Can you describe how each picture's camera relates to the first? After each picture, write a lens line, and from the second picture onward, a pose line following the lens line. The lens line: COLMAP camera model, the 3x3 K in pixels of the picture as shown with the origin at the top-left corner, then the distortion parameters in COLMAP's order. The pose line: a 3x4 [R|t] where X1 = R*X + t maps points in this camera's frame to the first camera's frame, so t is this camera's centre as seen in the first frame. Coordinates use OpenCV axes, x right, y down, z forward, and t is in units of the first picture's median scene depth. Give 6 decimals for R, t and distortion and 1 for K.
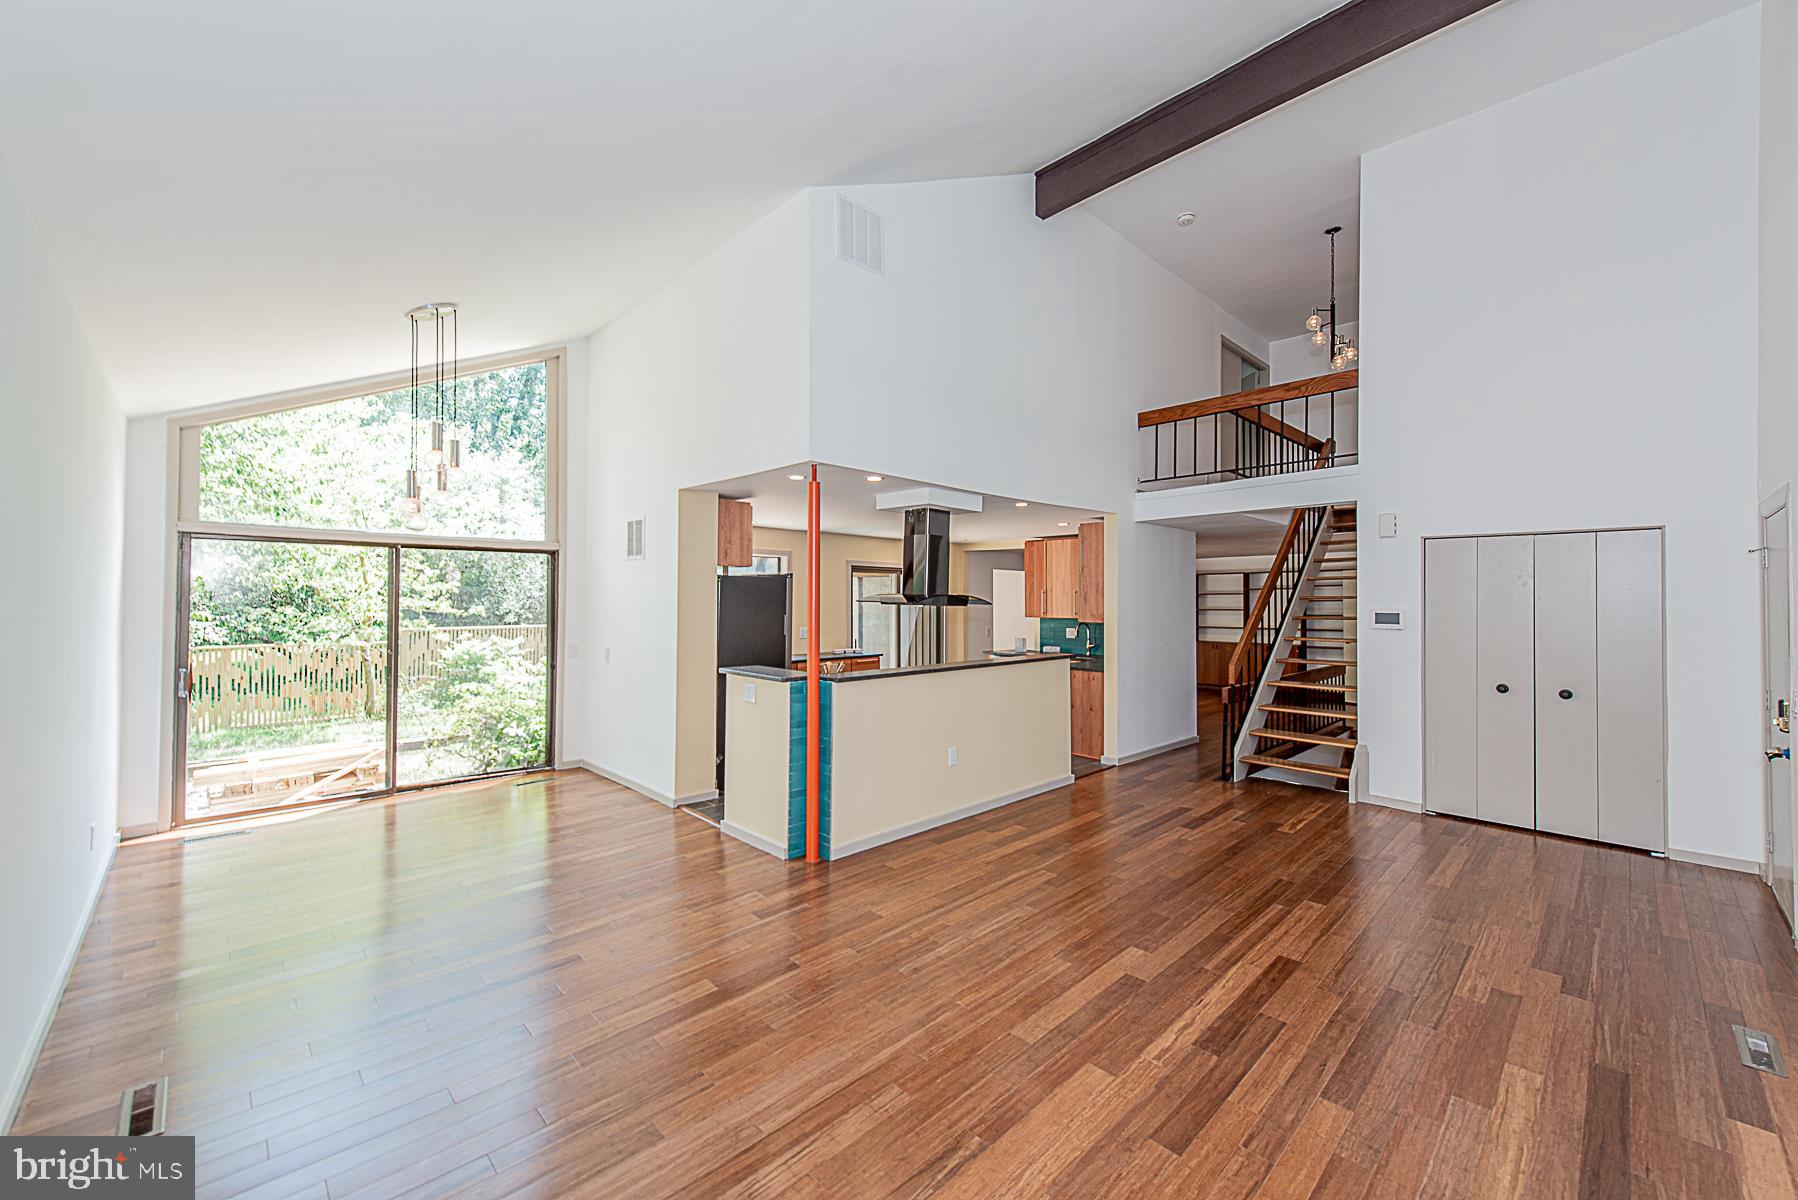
lens RADIAL K [[704.2, 0, 896.1], [0, 704.2, 595.5], [0, 0, 1]] dist [0.016370, -0.003941]
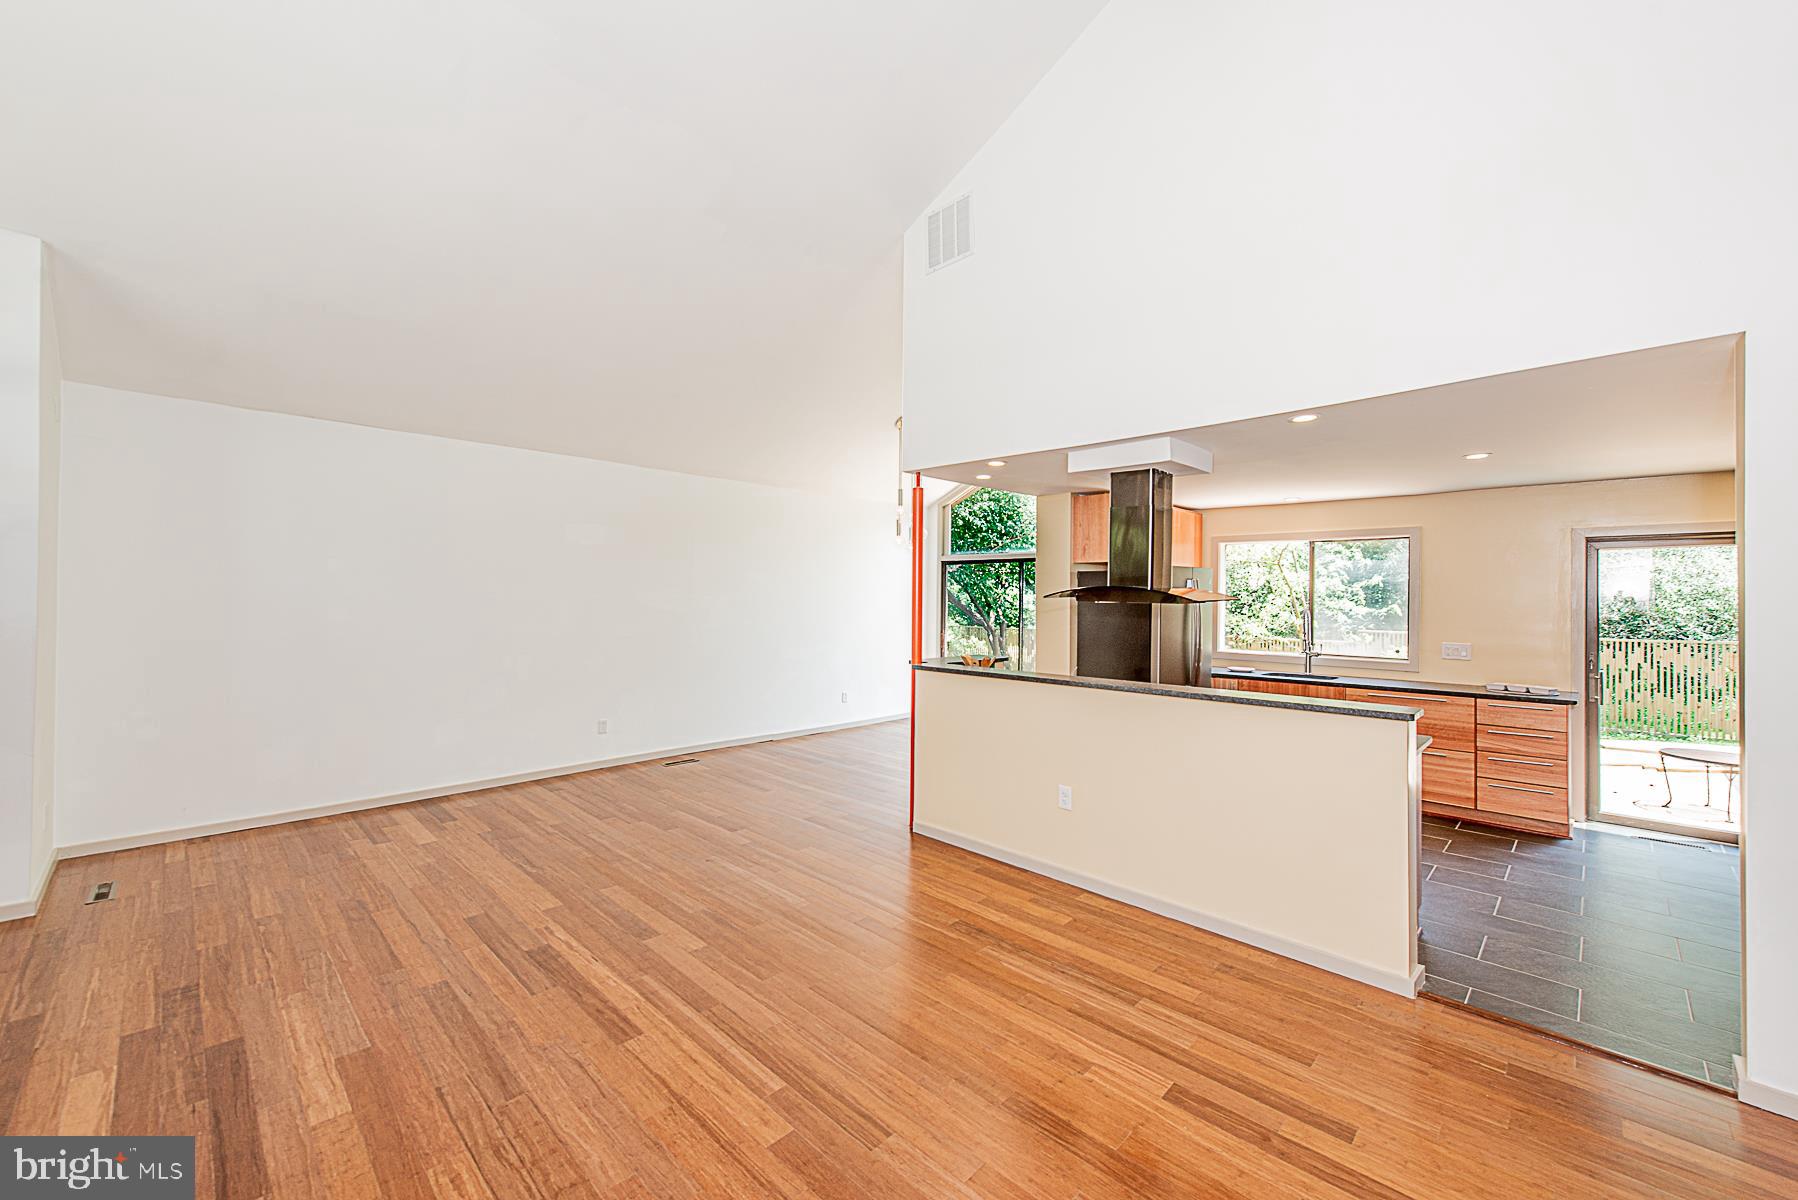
lens RADIAL K [[704.2, 0, 896.1], [0, 704.2, 595.5], [0, 0, 1]] dist [0.016370, -0.003941]
pose [[0.027308, -0.004639, -0.999616, 1.284296], [-0.005880, 0.999971, -0.004801, 0.019493], [0.999610, 0.006009, 0.027280, 1.204082]]
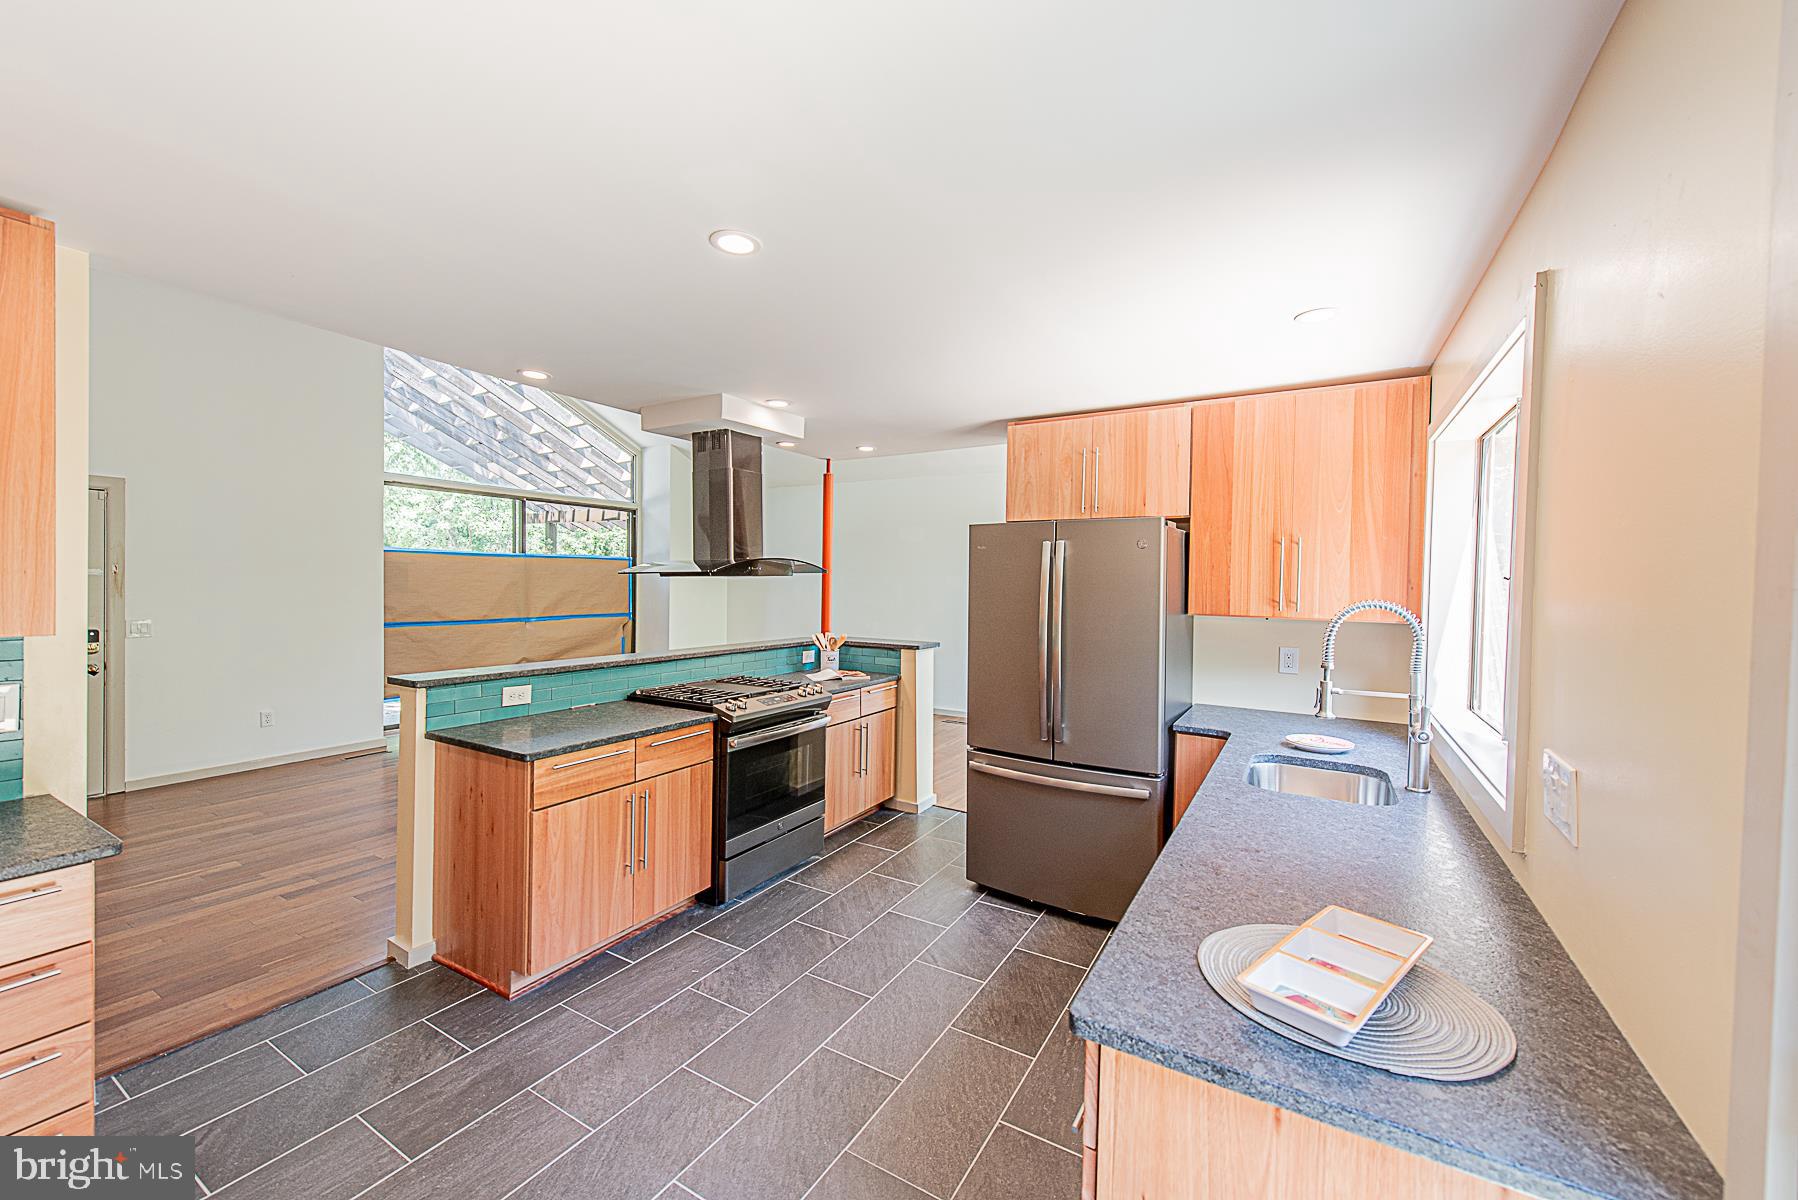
lens RADIAL K [[704.2, 0, 896.1], [0, 704.2, 595.5], [0, 0, 1]] dist [0.016370, -0.003941]
pose [[-0.966283, -0.011106, -0.257241, 0.108444], [-0.016162, 0.999715, 0.017550, 0.029923], [0.256973, 0.021116, -0.966188, 2.800353]]
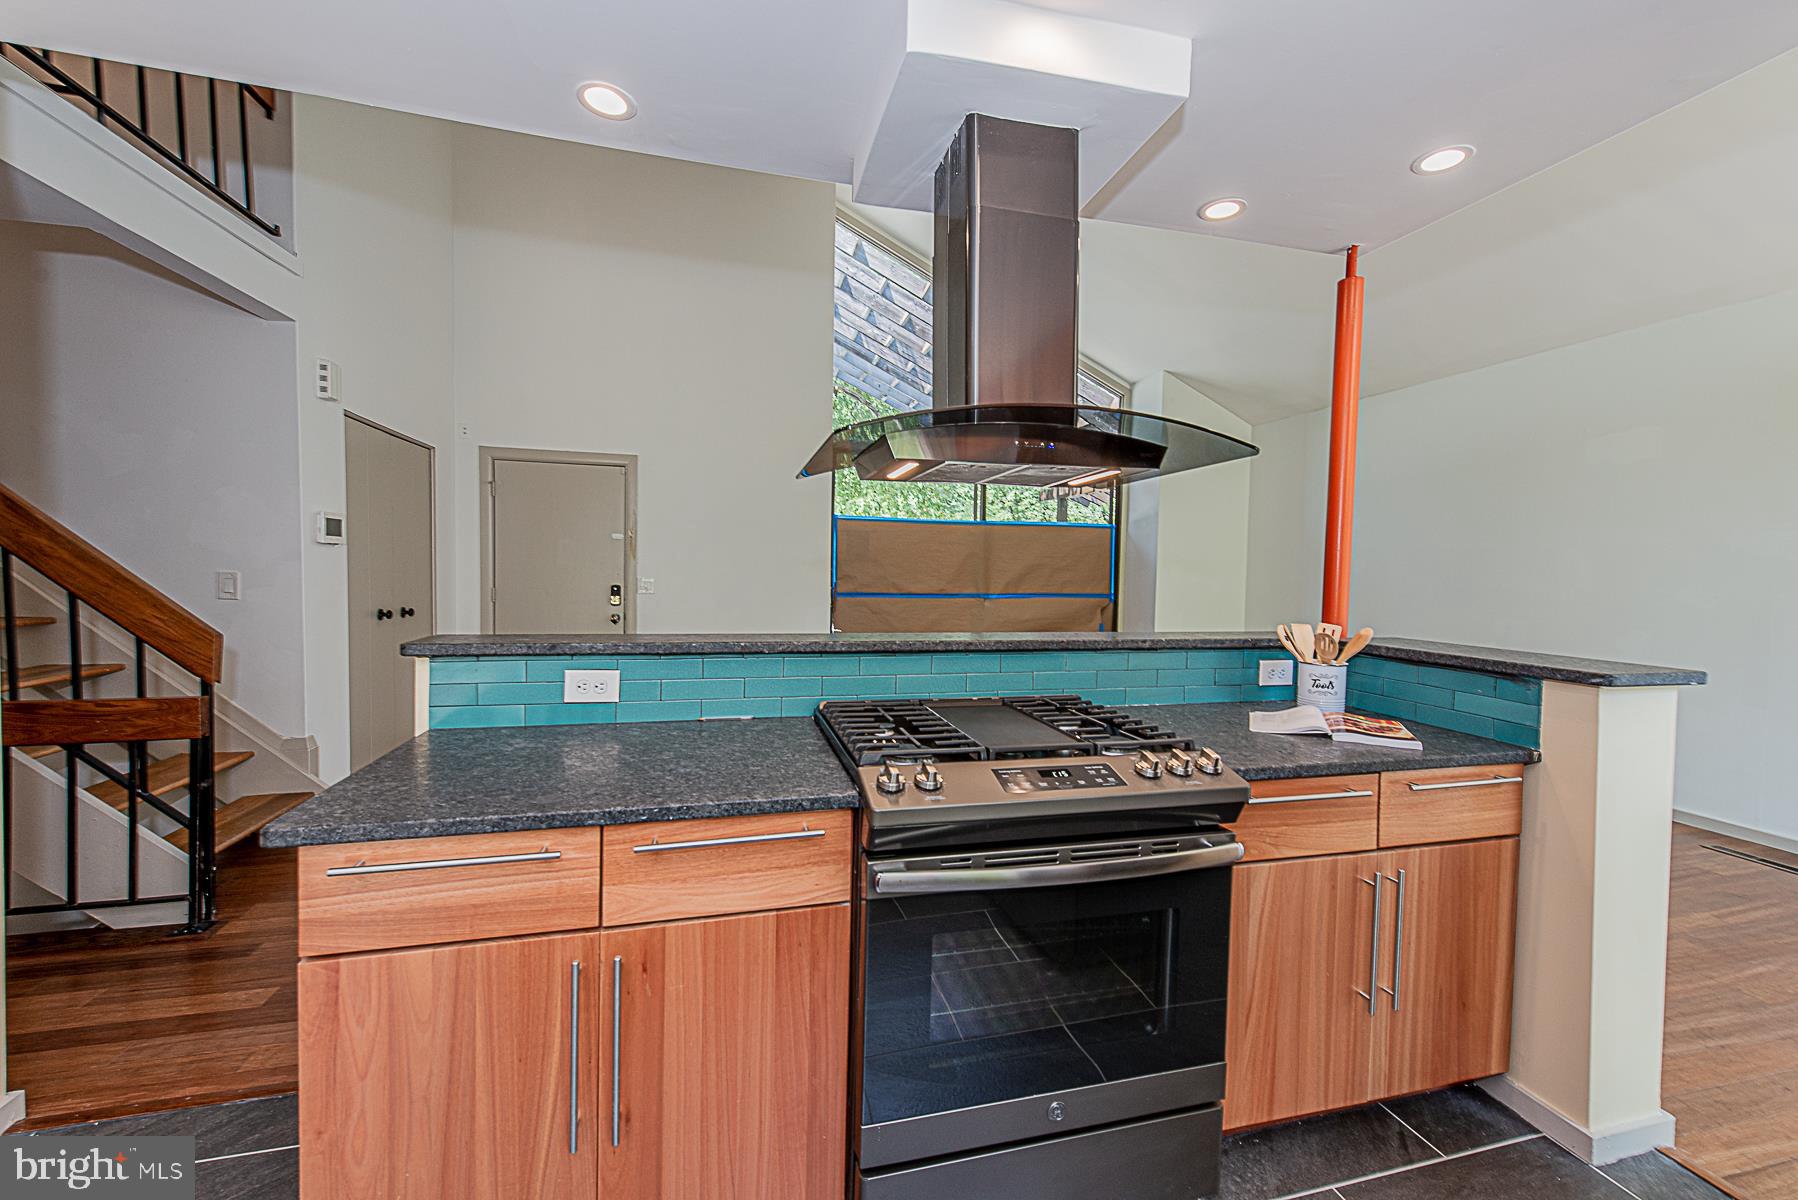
lens RADIAL K [[702.8, 0, 898.1], [0, 702.8, 593.8], [0, 0, 1]] dist [0.013422, -0.004013]
pose [[-0.866453, -0.038604, 0.497765, -0.110442], [-0.021902, 0.998985, 0.039352, 0.088734], [-0.498779, 0.023195, -0.866419, 2.130647]]
